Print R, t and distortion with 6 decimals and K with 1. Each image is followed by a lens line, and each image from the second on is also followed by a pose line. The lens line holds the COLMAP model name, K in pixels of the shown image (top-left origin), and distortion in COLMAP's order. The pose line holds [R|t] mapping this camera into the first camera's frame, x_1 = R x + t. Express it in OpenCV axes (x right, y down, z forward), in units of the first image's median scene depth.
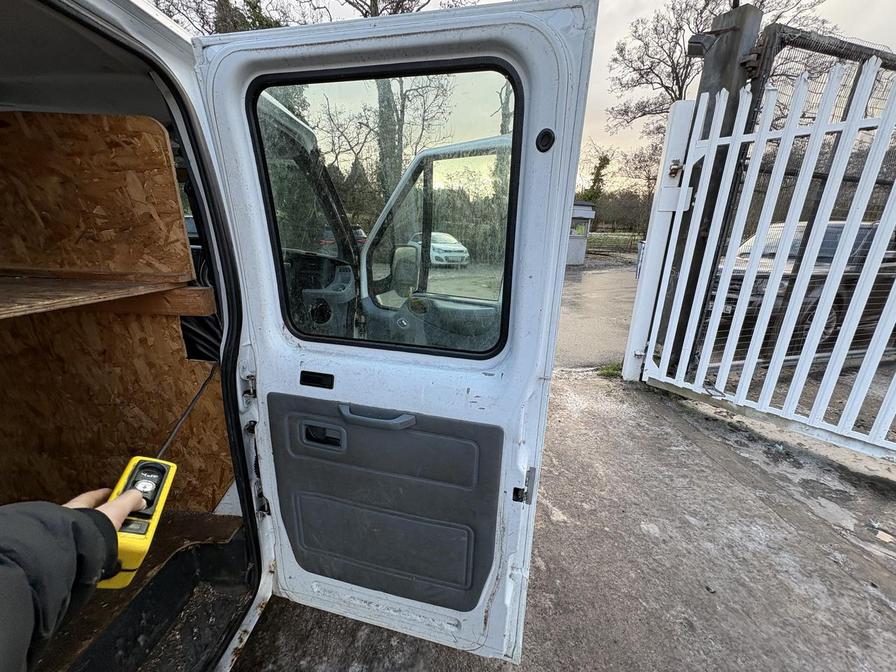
lens RADIAL K [[355.5, 0, 447.1], [0, 355.5, 333.6], [0, 0, 1]] dist [-0.000043, -0.000019]
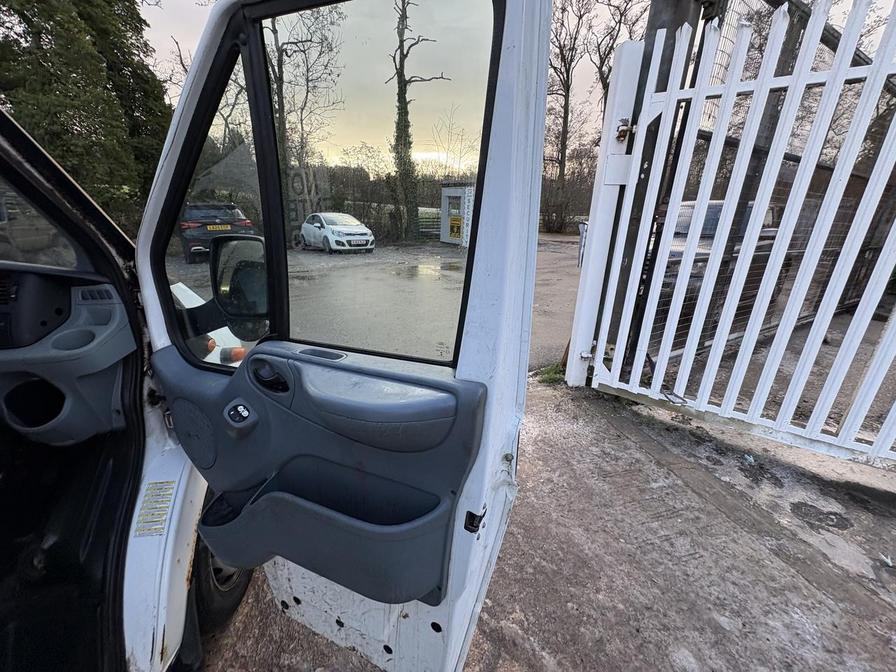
lens RADIAL K [[355.5, 0, 446.1], [0, 355.5, 336.4], [0, 0, 1]] dist [-0.000043, -0.000019]
pose [[0.968050, -0.084712, 0.236015, 0.017496], [0.071103, 0.995309, 0.065605, -0.069035], [-0.240465, -0.046727, 0.969532, 0.252521]]
